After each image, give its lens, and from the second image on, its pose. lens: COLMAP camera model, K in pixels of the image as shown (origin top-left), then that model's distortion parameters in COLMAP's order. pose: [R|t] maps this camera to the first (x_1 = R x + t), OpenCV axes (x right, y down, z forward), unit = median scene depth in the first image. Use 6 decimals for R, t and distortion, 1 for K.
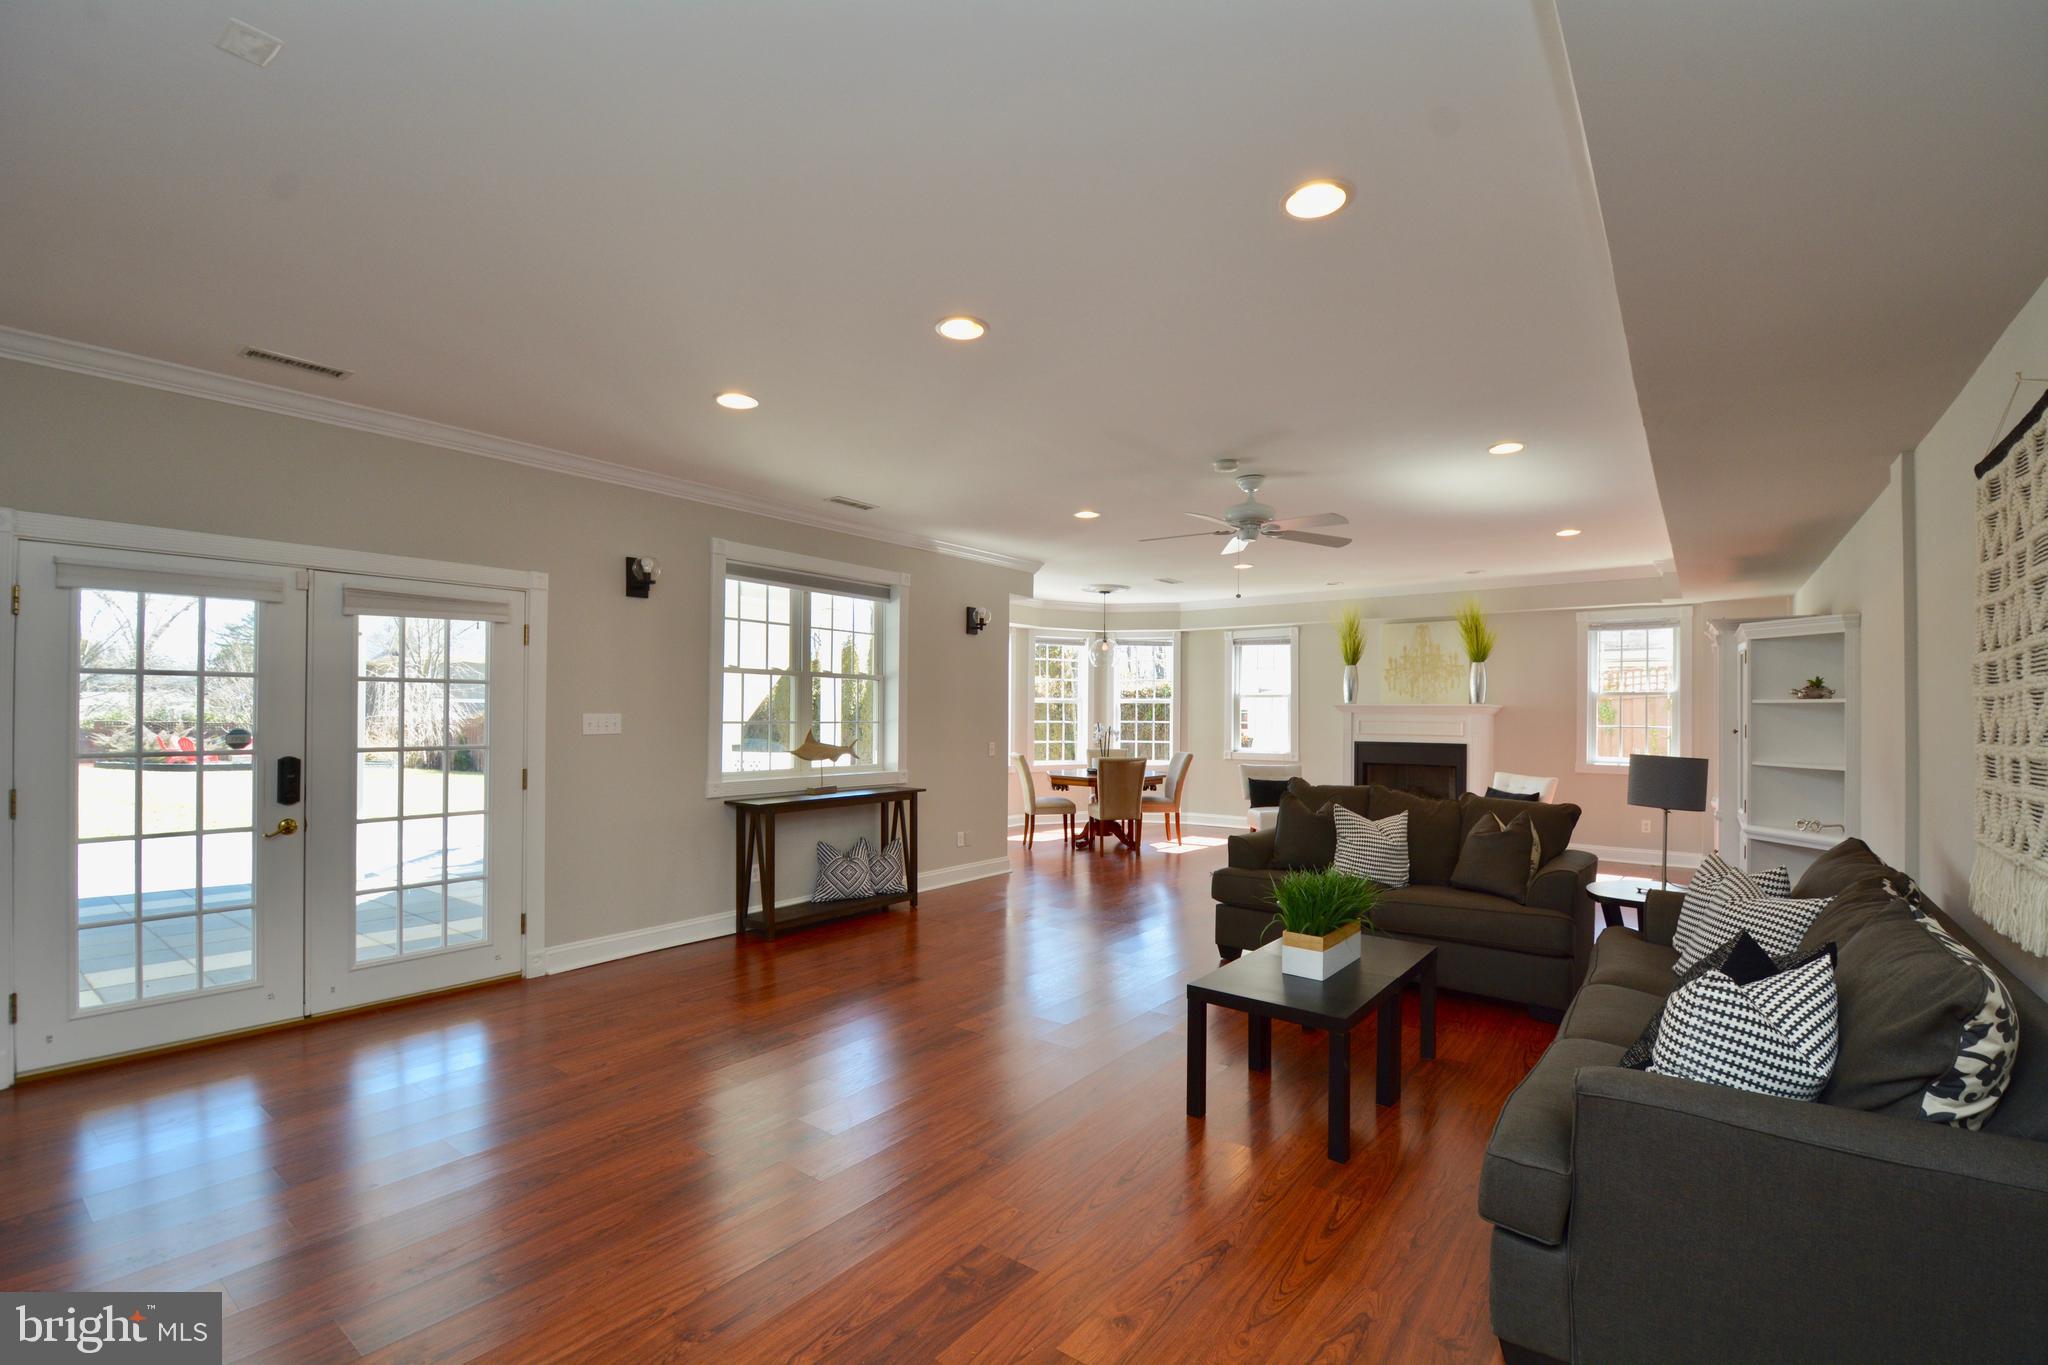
lens RADIAL K [[892.5, 0, 1055.8], [0, 892.5, 708.4], [0, 0, 1]] dist [0.018144, -0.022235]
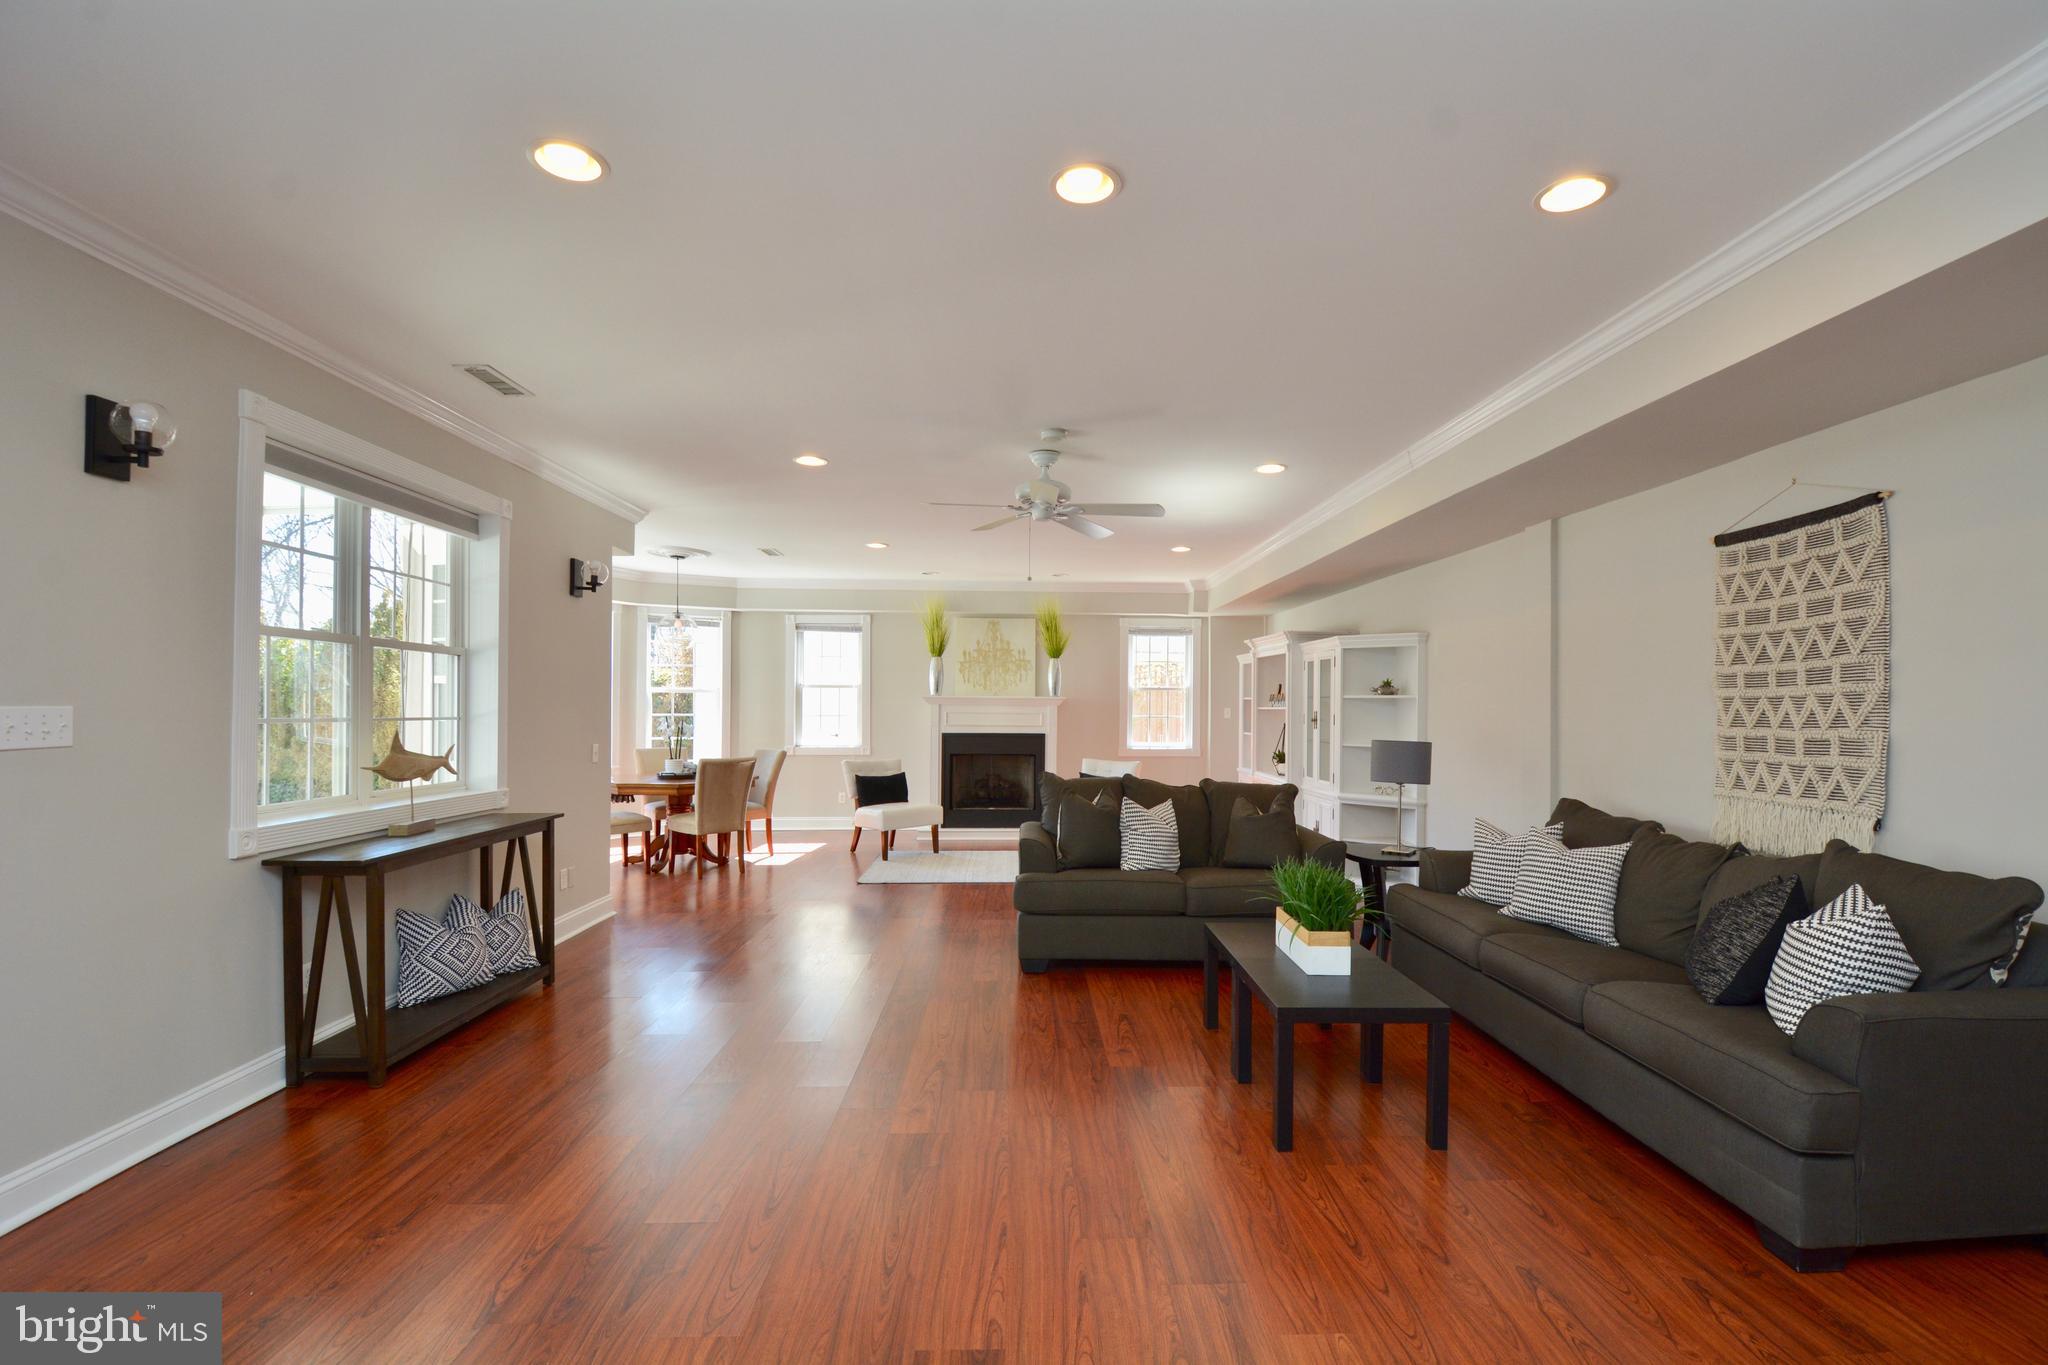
lens RADIAL K [[892.5, 0, 1055.8], [0, 892.5, 708.4], [0, 0, 1]] dist [0.018144, -0.022235]
pose [[0.777830, -0.000647, 0.628474, -0.281946], [-0.005987, 0.999946, 0.008439, -0.000205], [-0.628446, -0.010327, 0.777785, 0.210292]]
